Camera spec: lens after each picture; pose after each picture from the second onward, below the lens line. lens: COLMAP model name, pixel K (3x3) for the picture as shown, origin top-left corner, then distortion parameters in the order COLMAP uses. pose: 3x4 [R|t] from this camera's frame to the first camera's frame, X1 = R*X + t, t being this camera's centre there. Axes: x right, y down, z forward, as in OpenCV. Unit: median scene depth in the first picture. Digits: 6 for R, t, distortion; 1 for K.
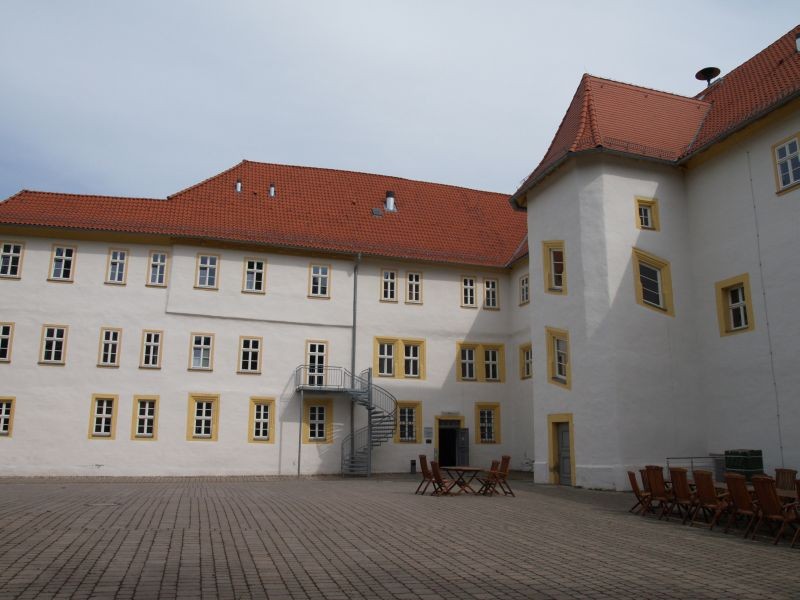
lens RADIAL K [[653.1, 0, 400.0], [0, 653.1, 300.0], [0, 0, 1]] dist [-0.128171, 0.075884]
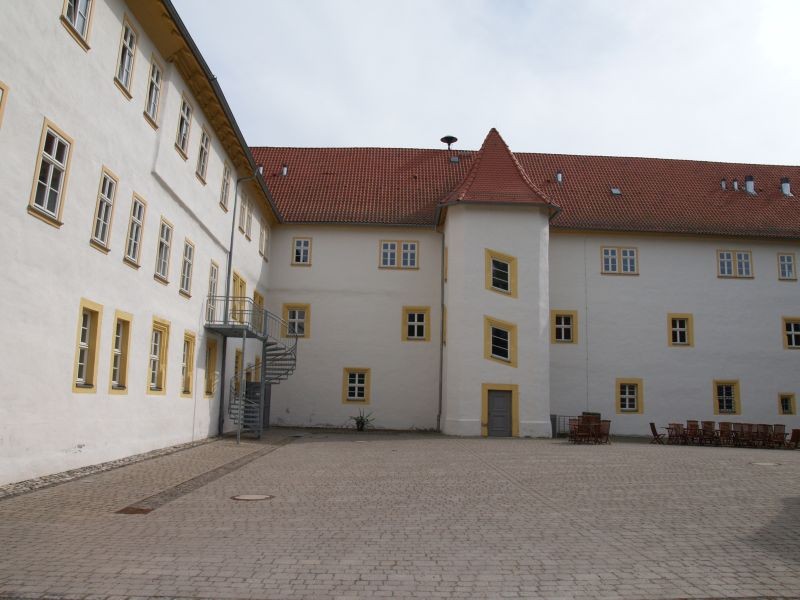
lens RADIAL K [[653.1, 0, 400.0], [0, 653.1, 300.0], [0, 0, 1]] dist [-0.128171, 0.075884]
pose [[0.263805, 0.149702, 0.952888, -0.858376], [-0.230378, 0.969072, -0.088465, 0.133255], [-0.936661, -0.196187, 0.290134, 0.639339]]
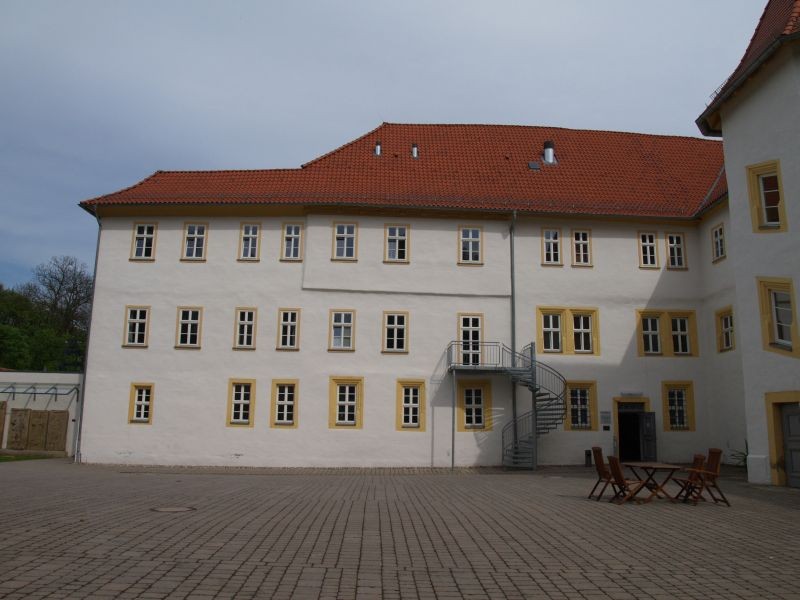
lens RADIAL K [[653.1, 0, 400.0], [0, 653.1, 300.0], [0, 0, 1]] dist [-0.128171, 0.075884]
pose [[0.965197, -0.042905, -0.257979, 0.008753], [0.048046, 0.998752, 0.013656, 0.030607], [0.257071, -0.025576, 0.966054, 0.144772]]
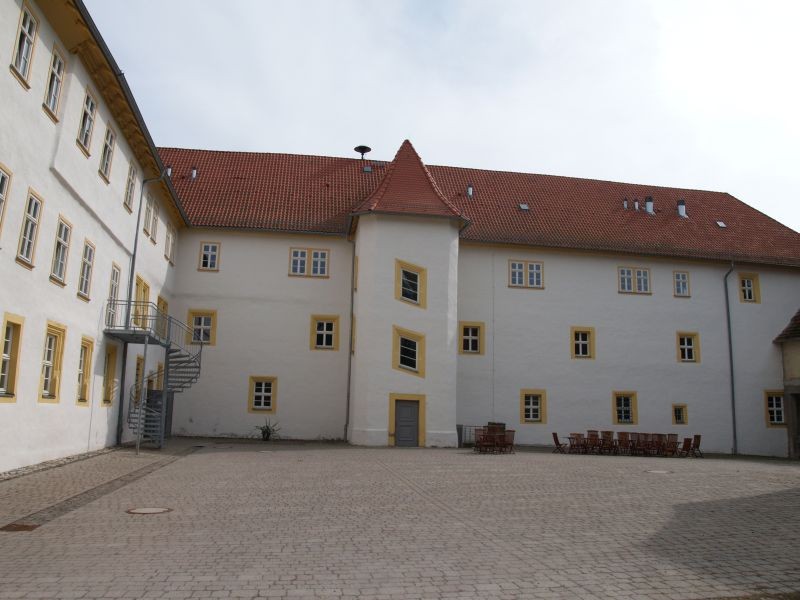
lens RADIAL K [[653.1, 0, 400.0], [0, 653.1, 300.0], [0, 0, 1]] dist [-0.128171, 0.075884]
pose [[0.127961, 0.167845, 0.977473, -0.855279], [-0.235494, 0.962531, -0.134451, 0.132880], [-0.963415, -0.212984, 0.162693, 0.638475]]
